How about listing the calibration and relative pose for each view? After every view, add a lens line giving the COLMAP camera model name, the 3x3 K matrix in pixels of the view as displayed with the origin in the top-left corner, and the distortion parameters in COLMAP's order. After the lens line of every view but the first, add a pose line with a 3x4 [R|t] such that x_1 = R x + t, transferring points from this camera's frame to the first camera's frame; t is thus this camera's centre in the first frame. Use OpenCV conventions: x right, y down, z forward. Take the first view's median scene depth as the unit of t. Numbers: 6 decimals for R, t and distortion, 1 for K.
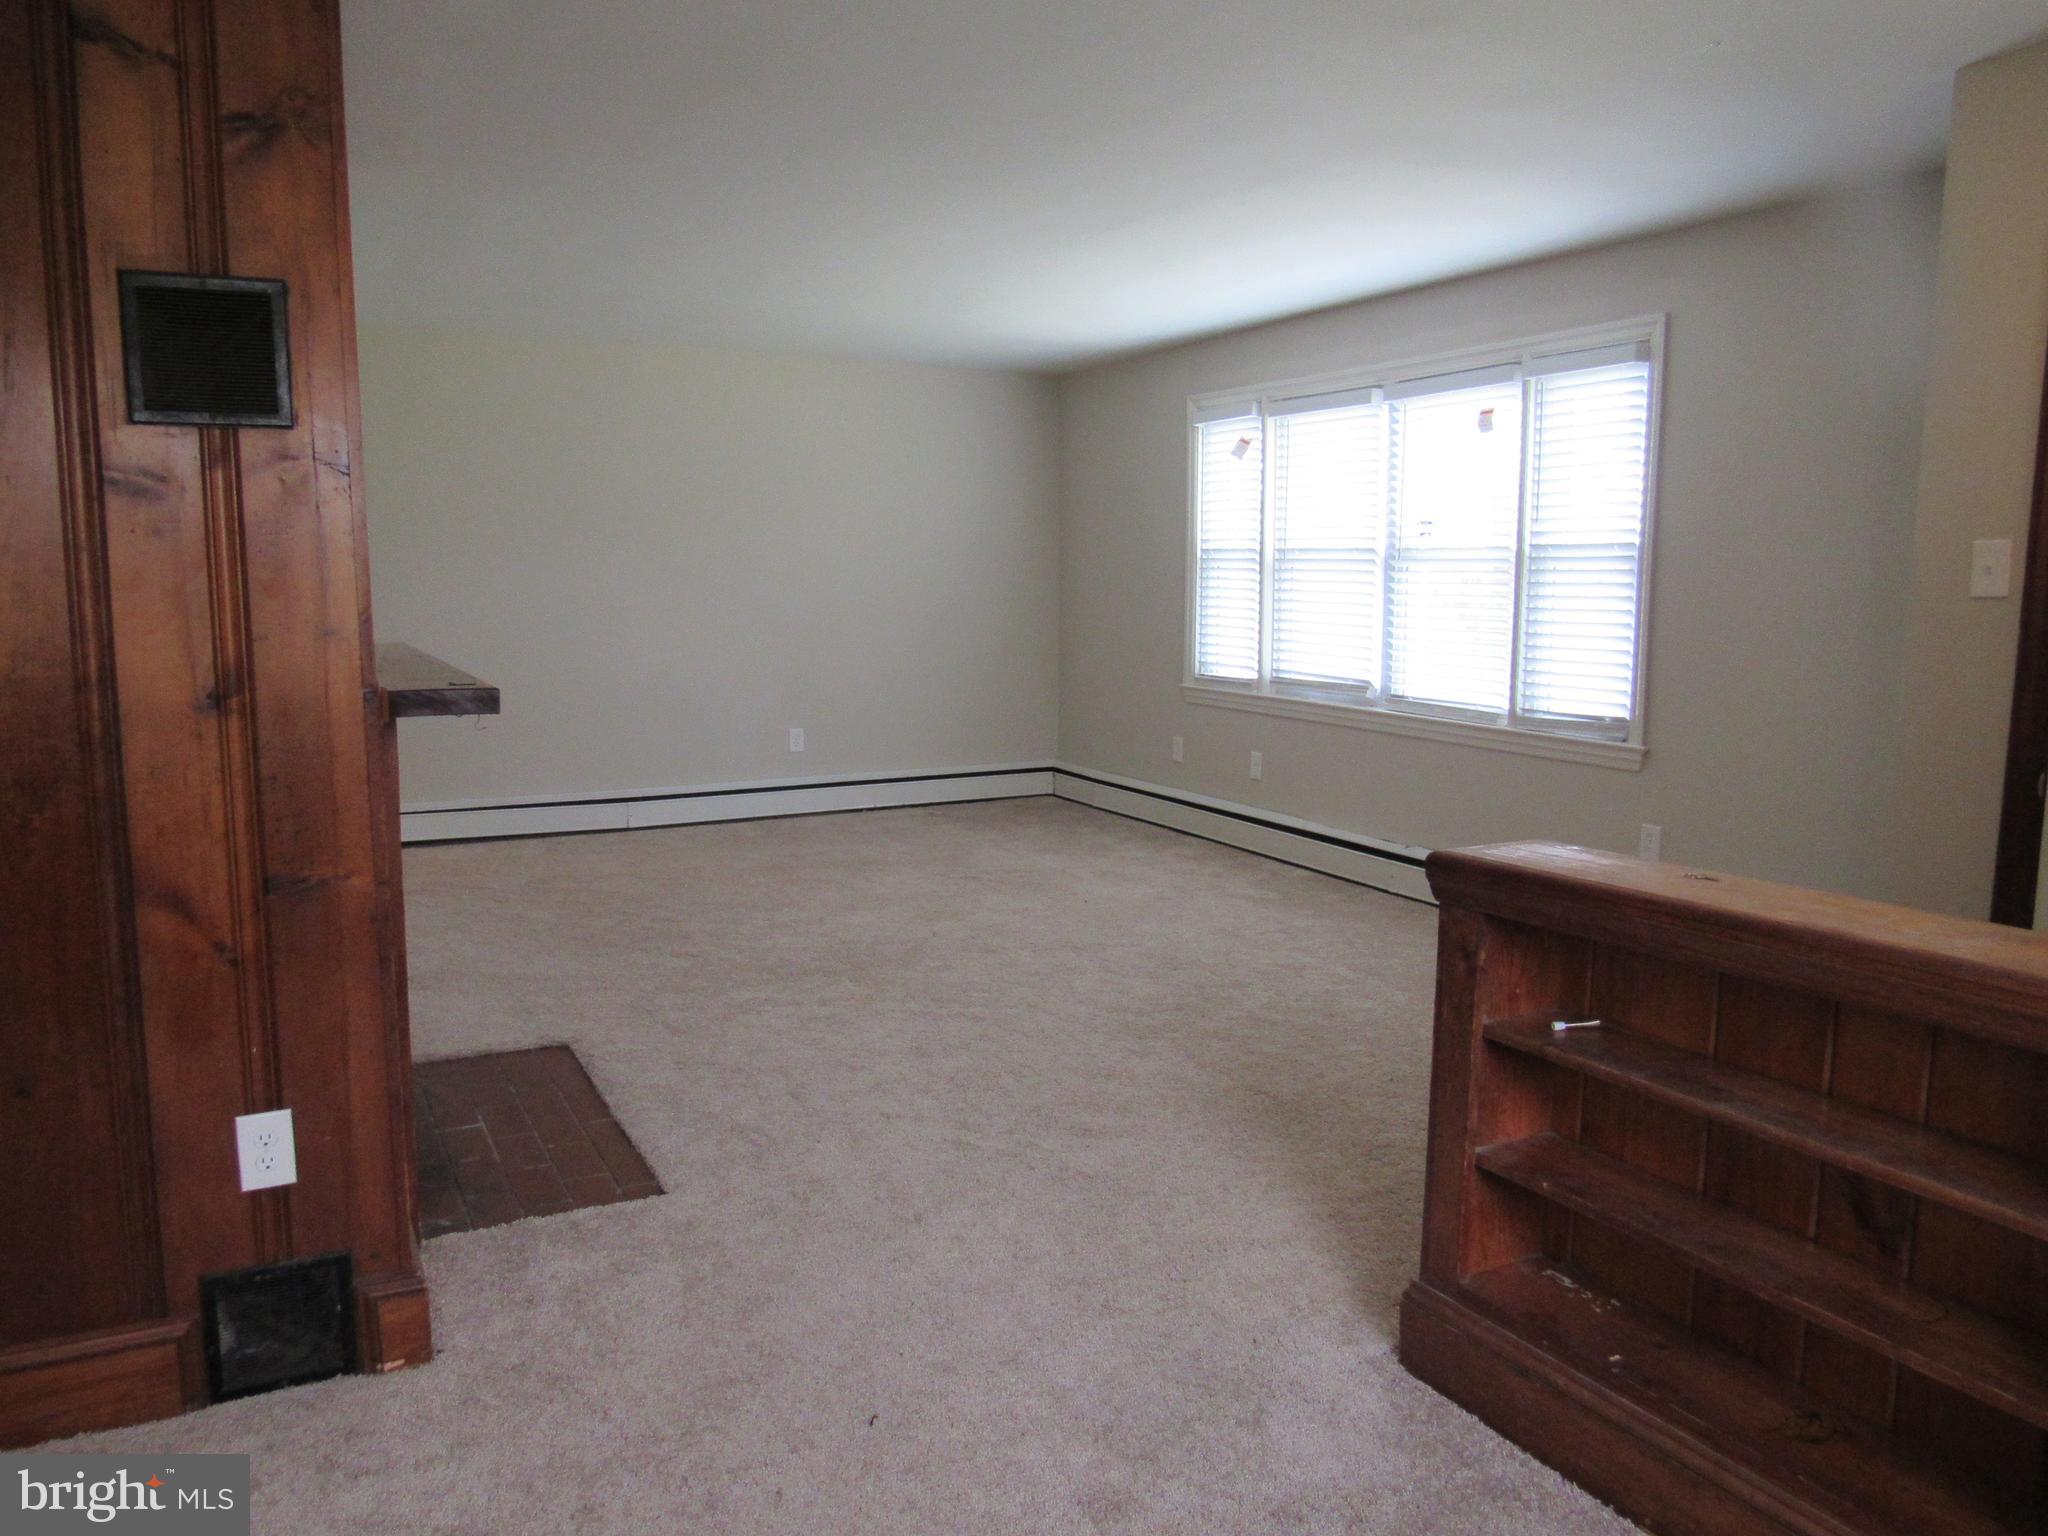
lens RADIAL K [[1475.3, 0, 1026.8], [0, 1475.3, 769.8], [0, 0, 1]] dist [-0.019368, -0.000712]
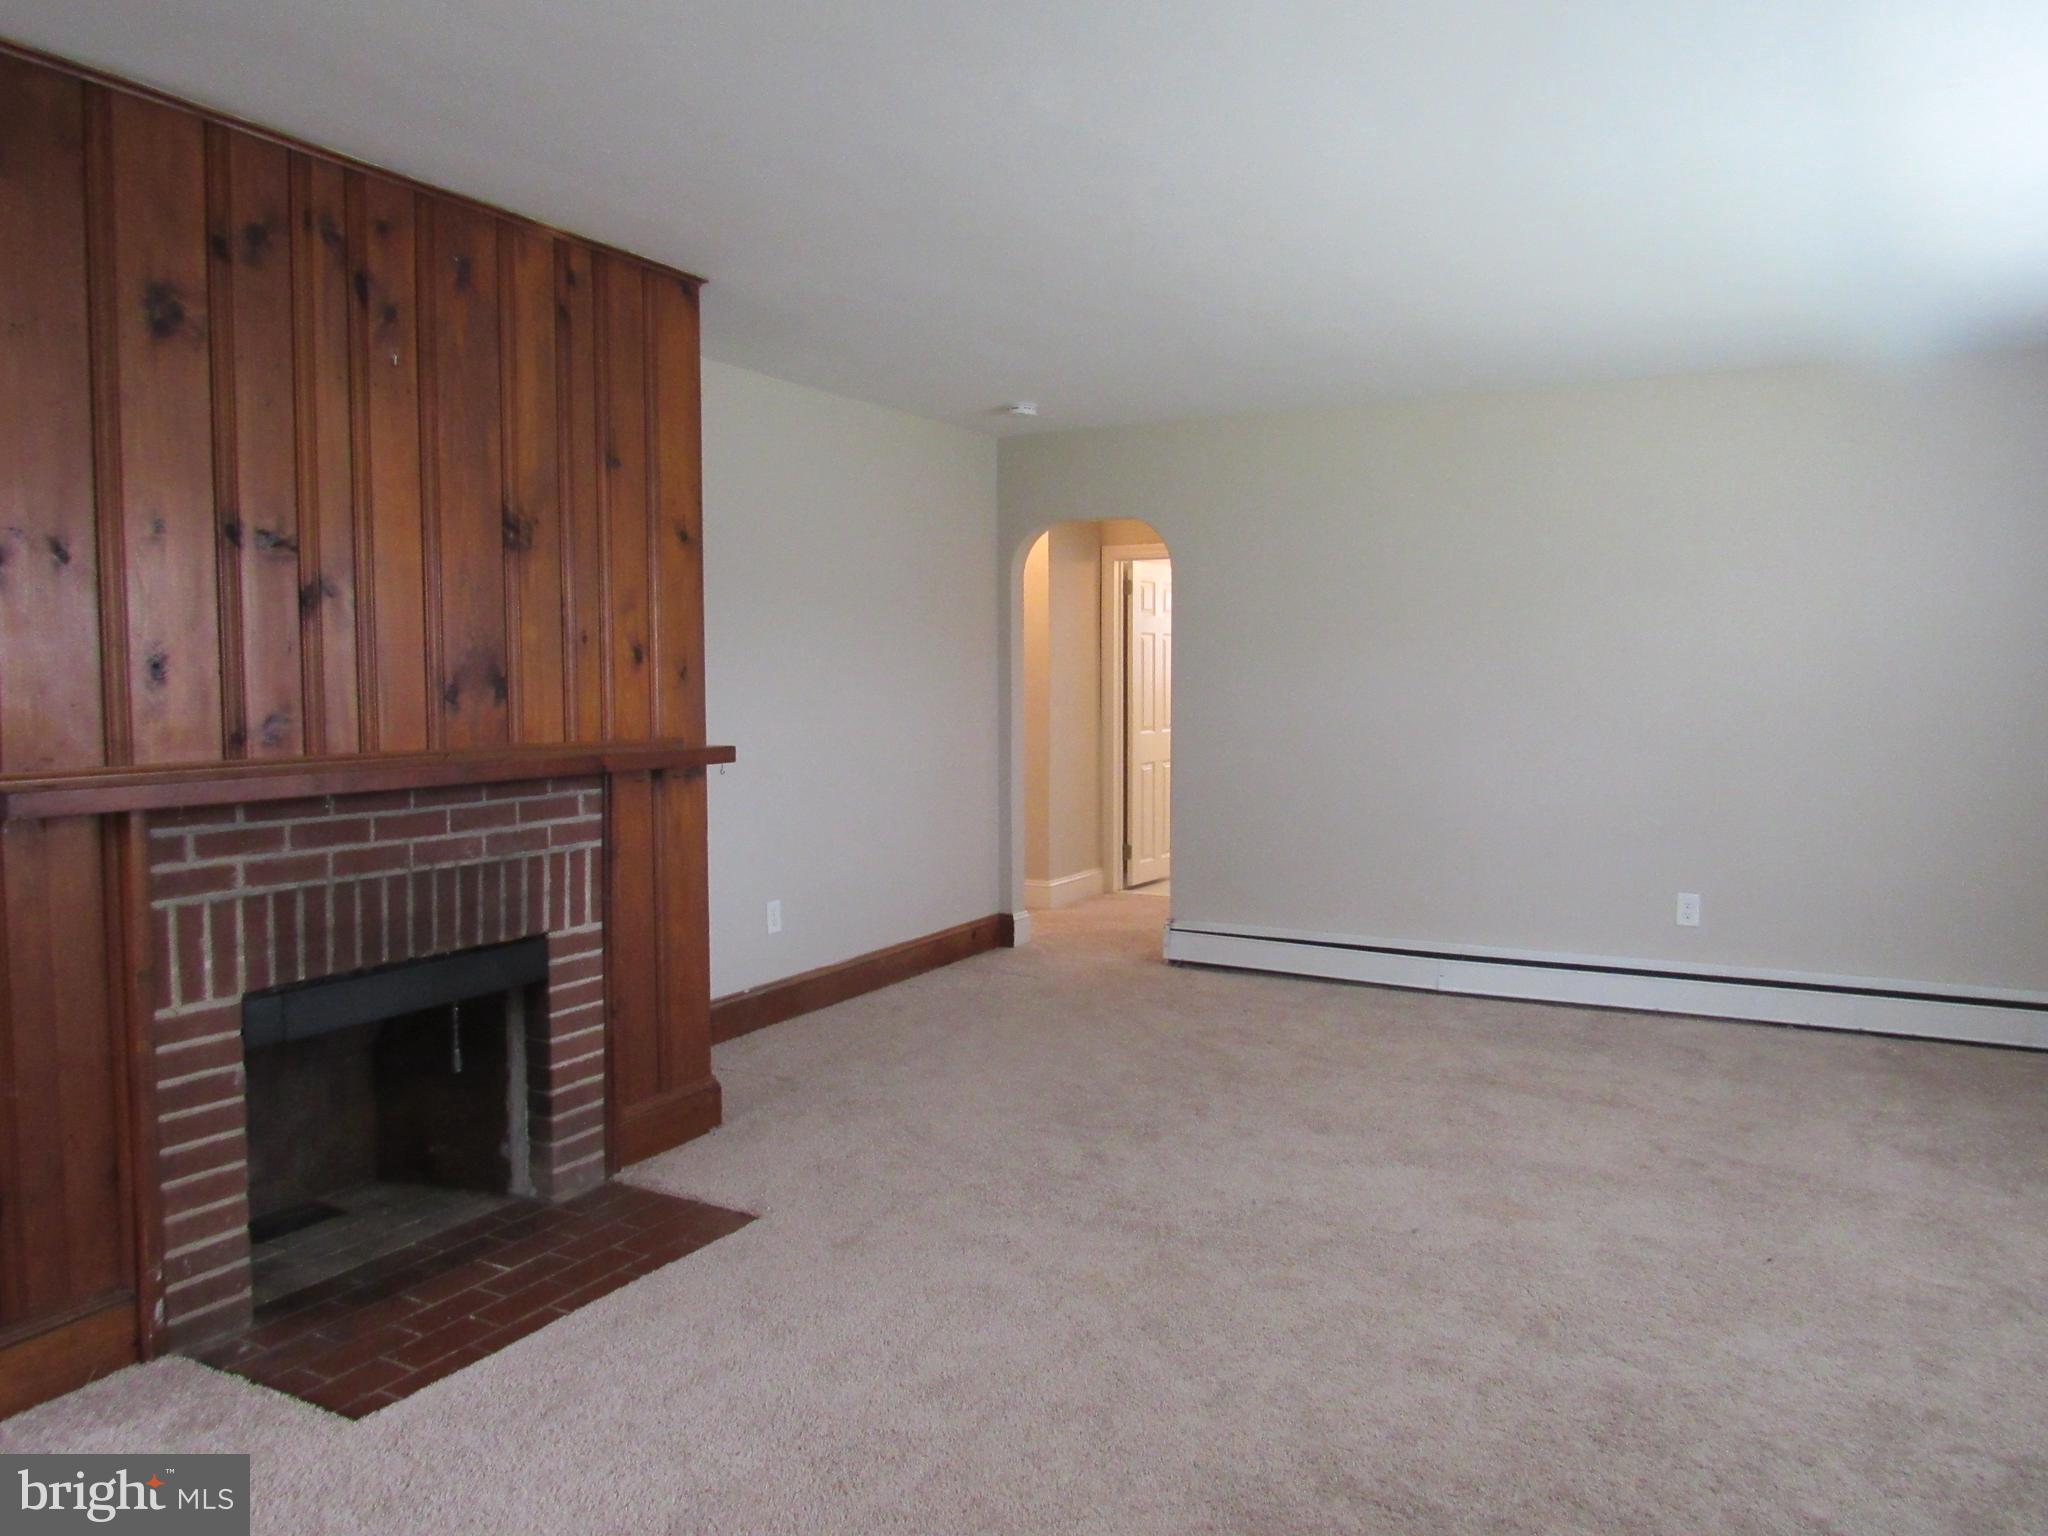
lens RADIAL K [[1475.3, 0, 1010.7], [0, 1475.3, 768.3], [0, 0, 1]] dist [-0.019368, -0.000712]
pose [[0.542641, 0.053248, -0.838275, 0.418050], [-0.108900, 0.994026, -0.007353, -0.076188], [0.832875, 0.095278, 0.545198, 0.530754]]
